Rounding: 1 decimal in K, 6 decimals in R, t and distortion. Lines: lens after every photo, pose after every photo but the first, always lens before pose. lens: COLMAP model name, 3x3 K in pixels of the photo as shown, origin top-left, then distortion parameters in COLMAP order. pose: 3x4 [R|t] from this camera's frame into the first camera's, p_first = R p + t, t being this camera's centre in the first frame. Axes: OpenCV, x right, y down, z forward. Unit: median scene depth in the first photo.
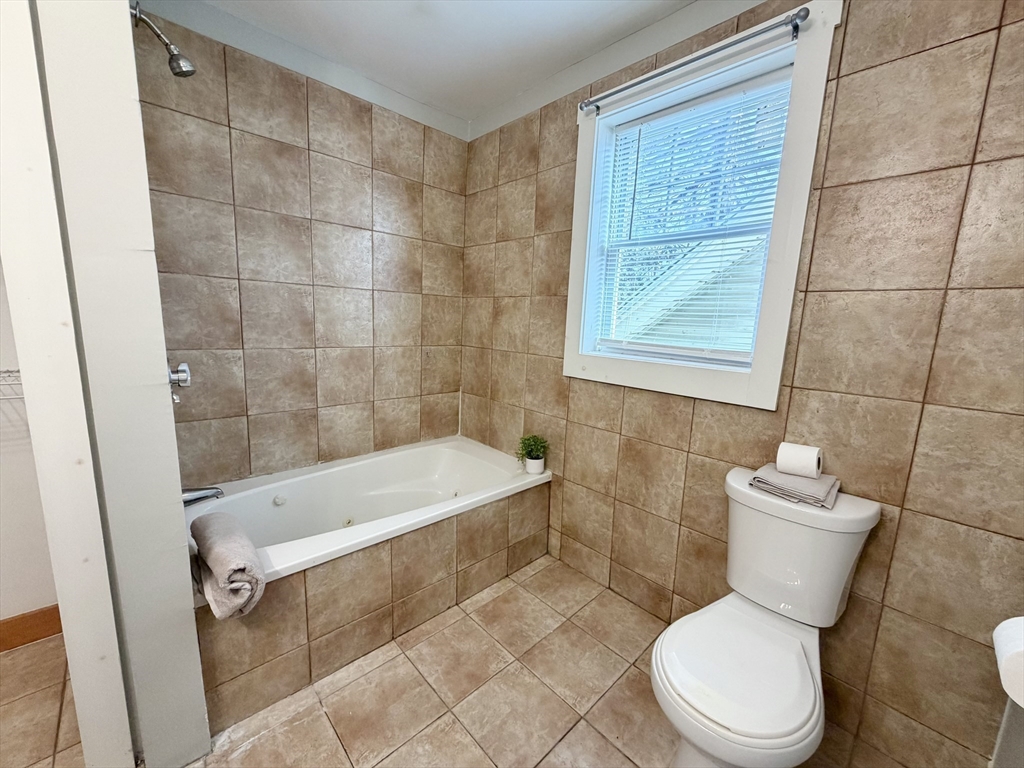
lens RADIAL K [[408.3, 0, 512.2], [0, 408.3, 380.0], [0, 0, 1]] dist [0.000381, -0.000182]
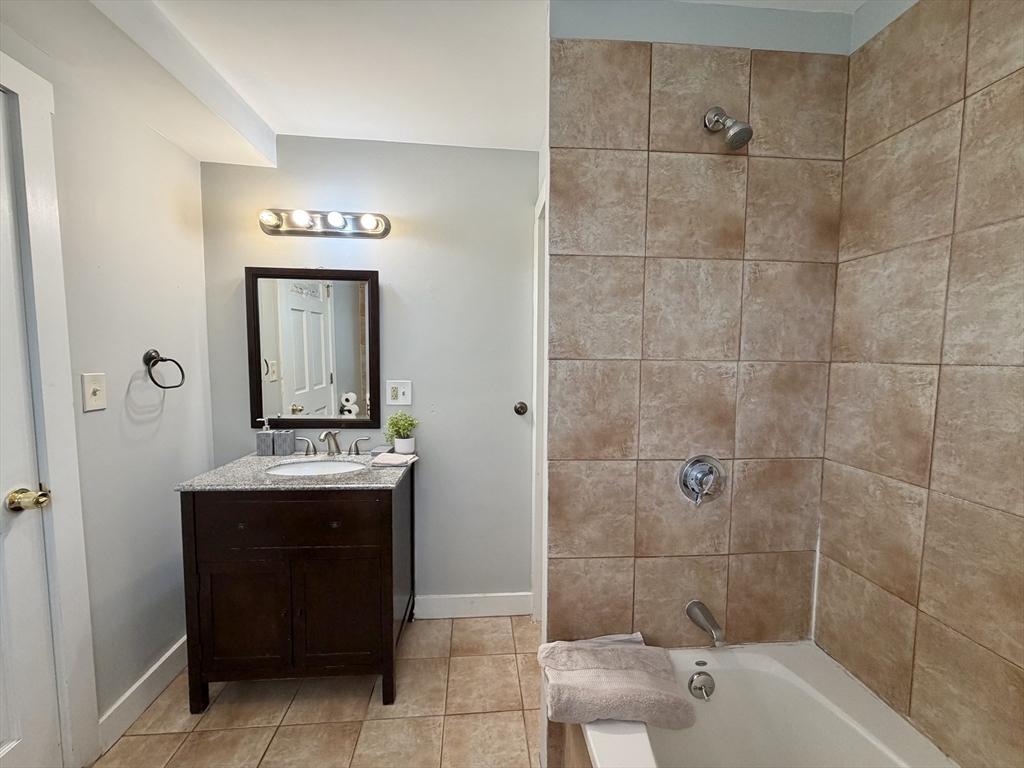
lens RADIAL K [[408.3, 0, 514.3], [0, 408.3, 385.0], [0, 0, 1]] dist [0.000381, -0.000182]
pose [[-0.626460, 0.000494, -0.779454, 0.122042], [-0.157237, 0.979361, 0.126995, -0.201672], [0.763430, 0.202116, -0.613453, 0.912936]]
